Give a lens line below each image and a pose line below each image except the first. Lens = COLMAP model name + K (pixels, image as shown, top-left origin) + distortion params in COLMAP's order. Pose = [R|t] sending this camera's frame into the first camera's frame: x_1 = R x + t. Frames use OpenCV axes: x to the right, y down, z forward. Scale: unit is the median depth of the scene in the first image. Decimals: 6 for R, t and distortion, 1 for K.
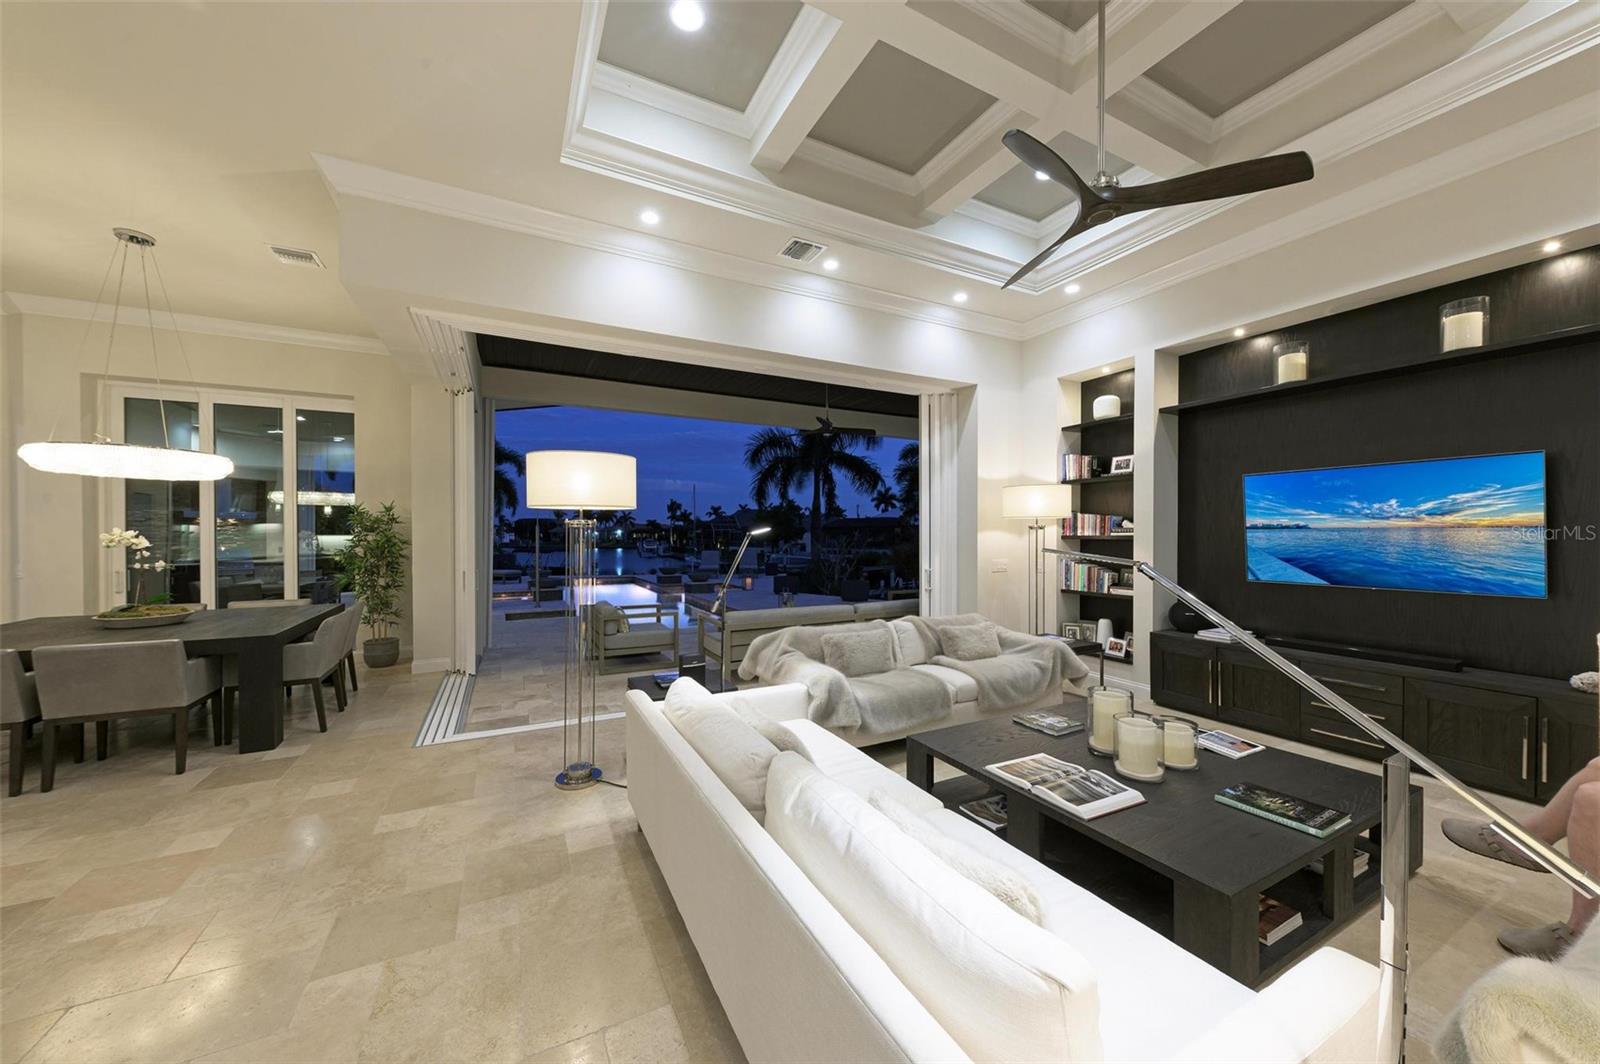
lens RADIAL K [[564.4, 0, 798.0], [0, 564.4, 536.6], [0, 0, 1]] dist [0.011591, -0.000276]
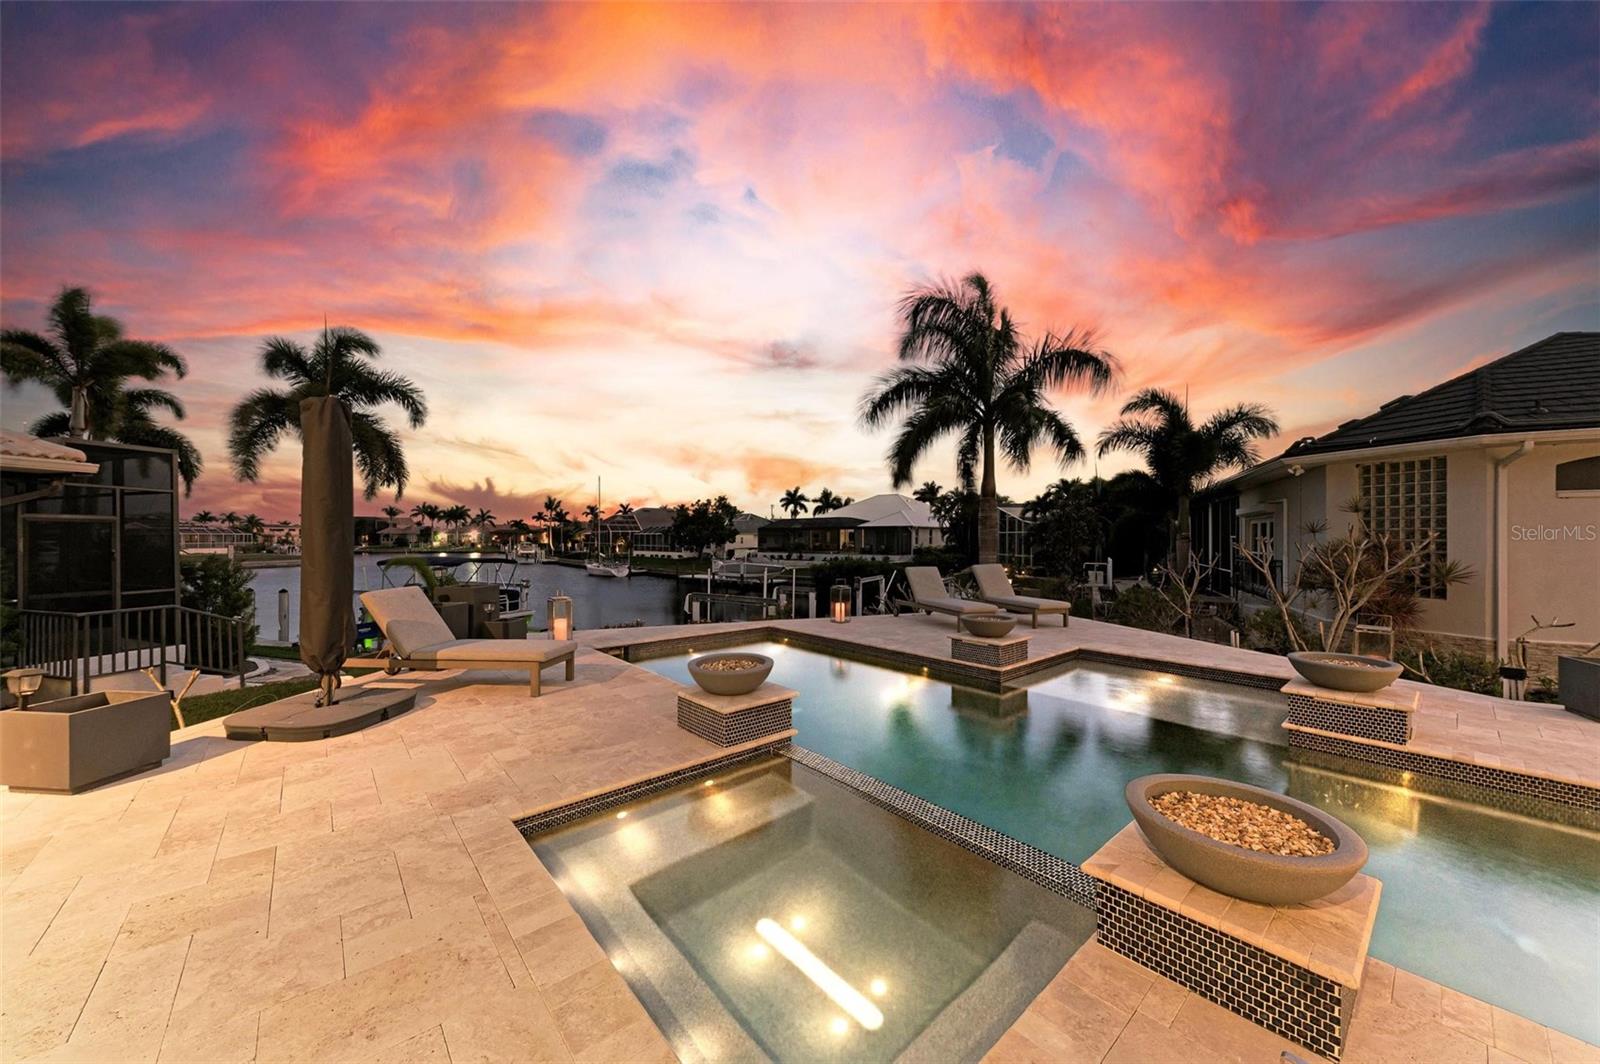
lens RADIAL K [[564.4, 0, 798.0], [0, 564.4, 536.6], [0, 0, 1]] dist [0.011591, -0.000276]
pose [[0.972862, 0.002431, 0.231372, -0.064937], [-0.001242, 0.999985, -0.005285, 0.000185], [-0.231381, 0.004854, 0.972851, 0.095630]]
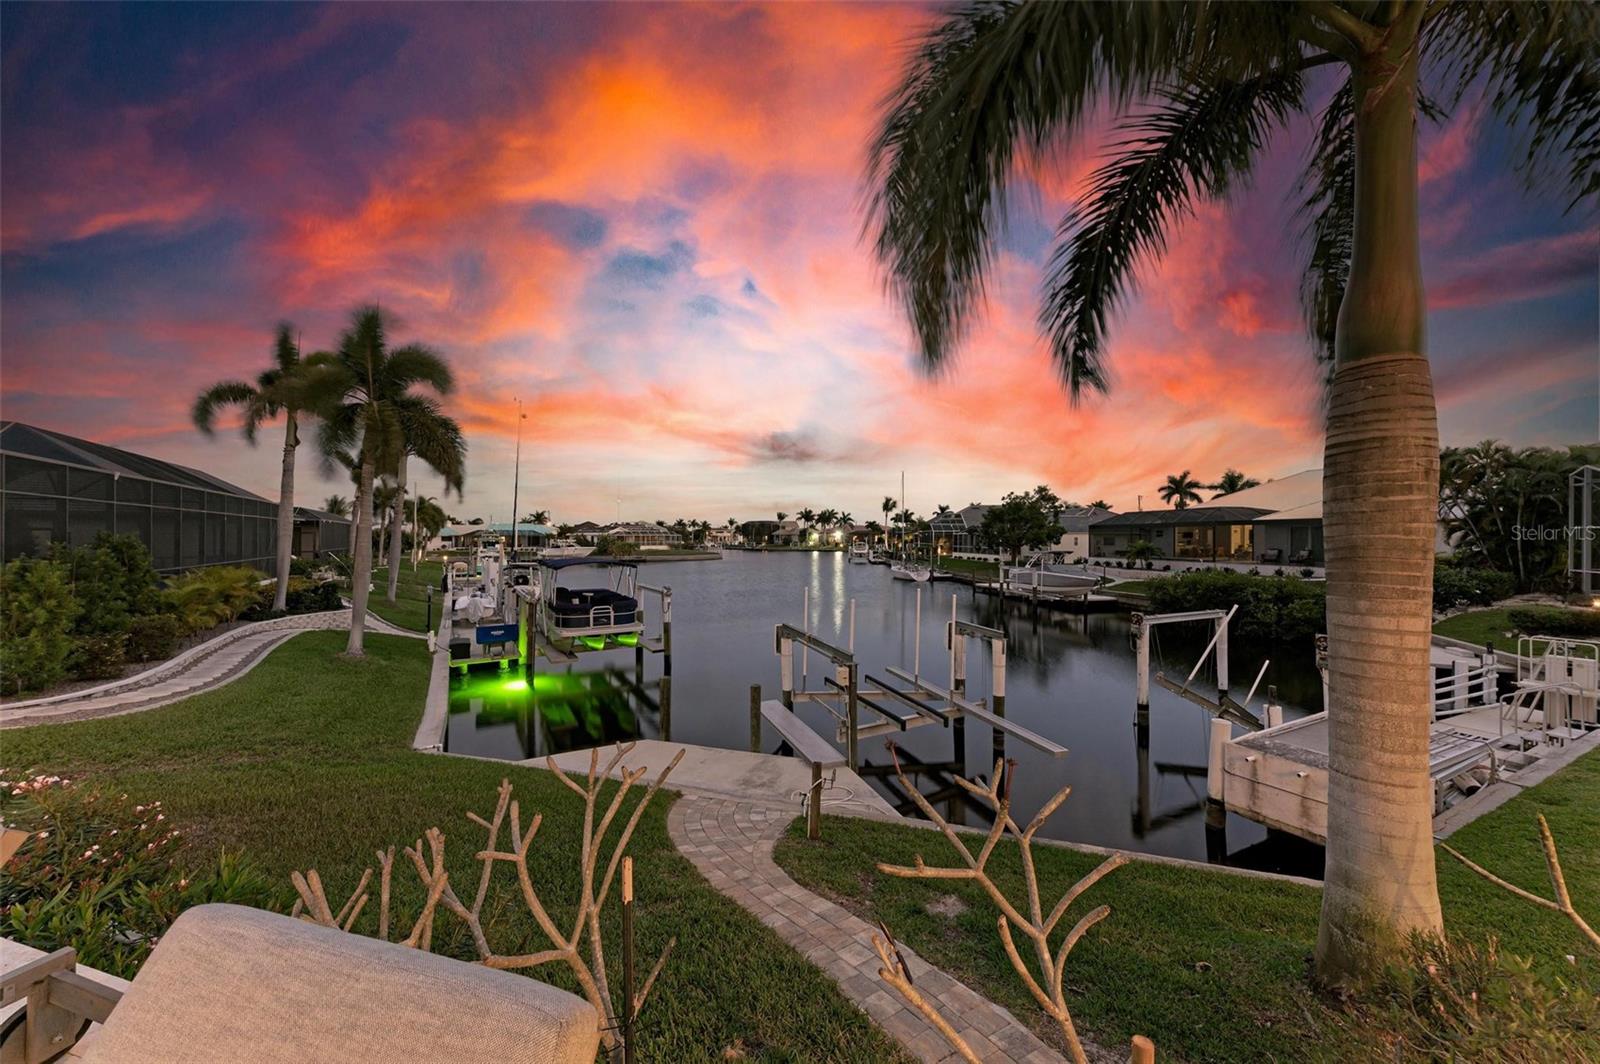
lens RADIAL K [[564.4, 0, 798.0], [0, 564.4, 536.6], [0, 0, 1]] dist [0.011591, -0.000276]
pose [[0.919083, 0.001440, -0.394062, -0.008968], [-0.003428, 0.999985, -0.004341, -0.000019], [0.394050, 0.005340, 0.919073, 0.170868]]
